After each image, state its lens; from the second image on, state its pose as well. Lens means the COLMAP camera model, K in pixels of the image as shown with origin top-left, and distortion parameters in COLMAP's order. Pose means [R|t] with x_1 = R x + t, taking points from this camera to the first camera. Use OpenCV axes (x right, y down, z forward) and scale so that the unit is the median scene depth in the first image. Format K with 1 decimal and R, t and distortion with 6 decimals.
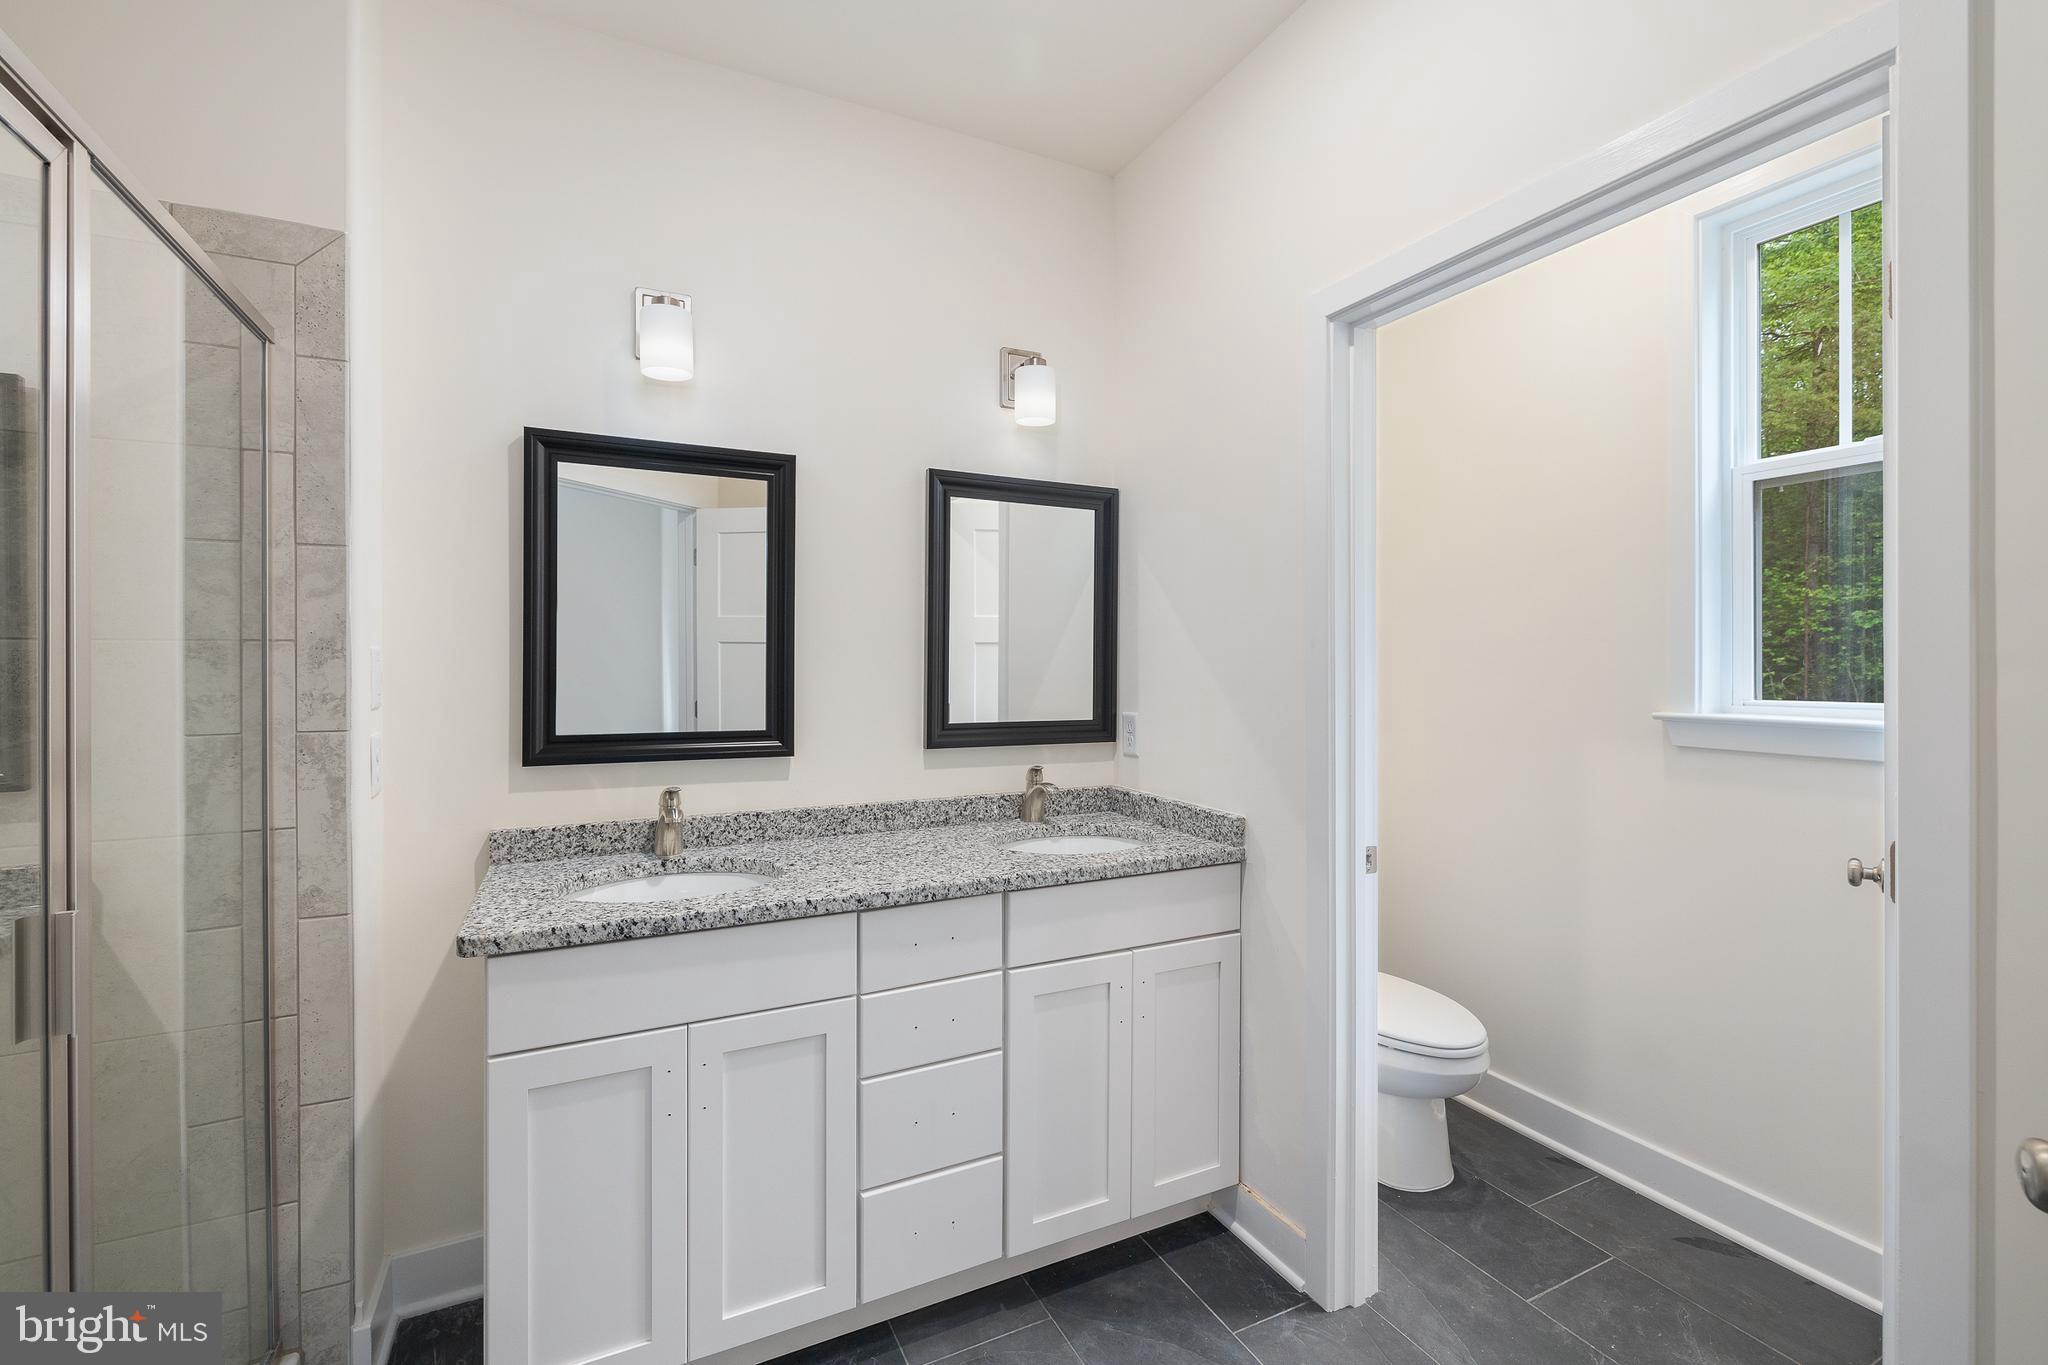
lens RADIAL K [[870.9, 0, 1020.8], [0, 870.9, 669.0], [0, 0, 1]] dist [-0.000167, 0.000000]
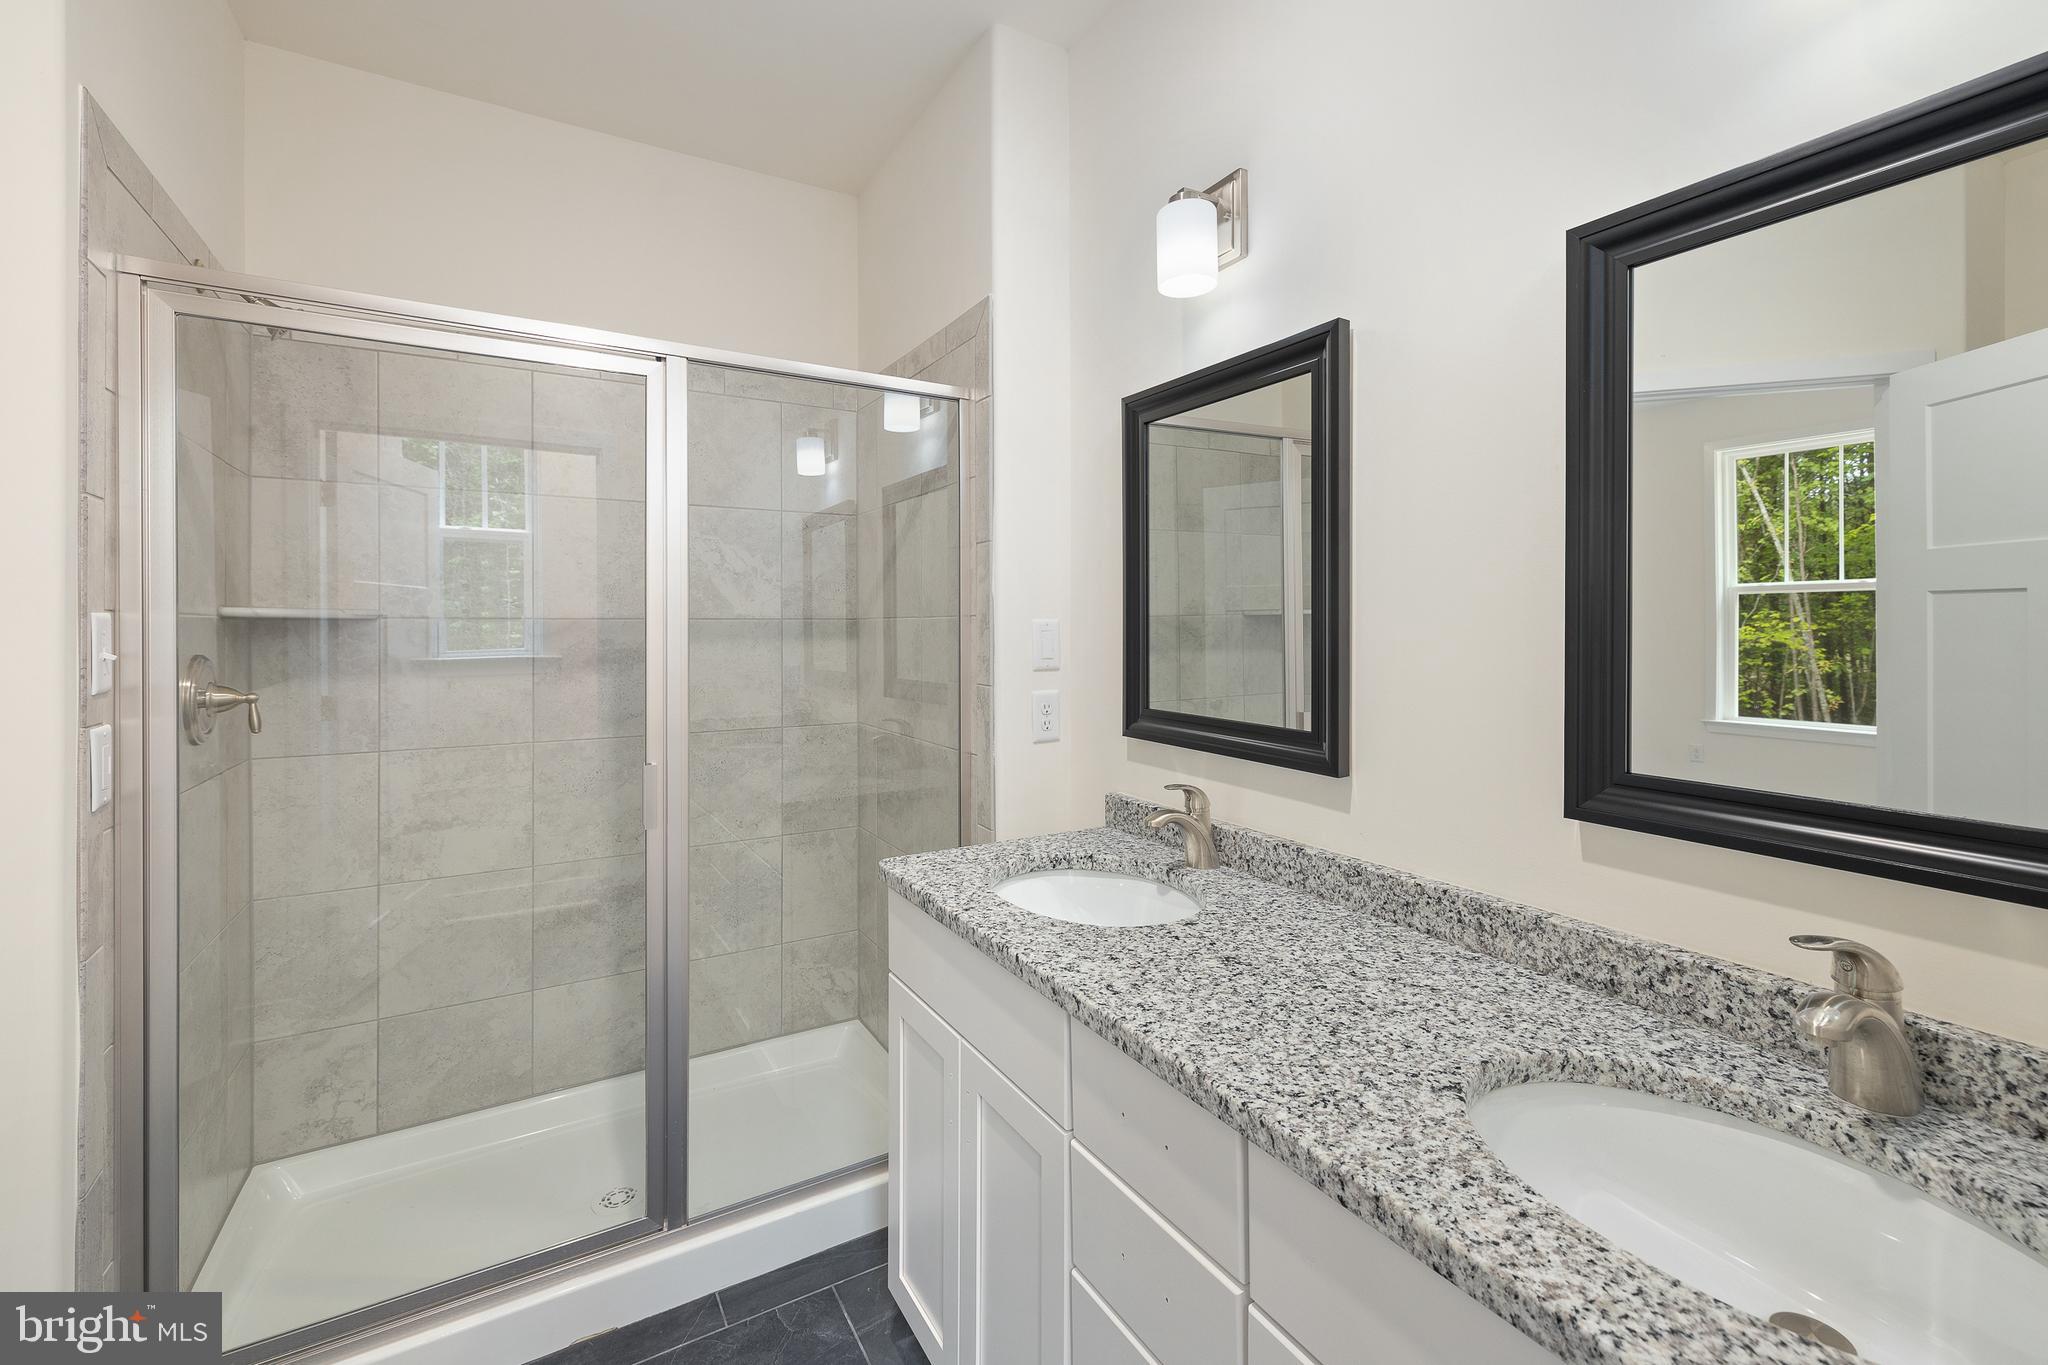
lens RADIAL K [[867.1, 0, 1023.6], [0, 867.1, 624.4], [0, 0, 1]] dist [0.001863, 0.000220]
pose [[0.072881, -0.001524, -0.997340, 0.376732], [-0.005144, 0.999985, -0.001904, -0.013231], [0.997327, 0.005269, 0.072872, 0.718871]]
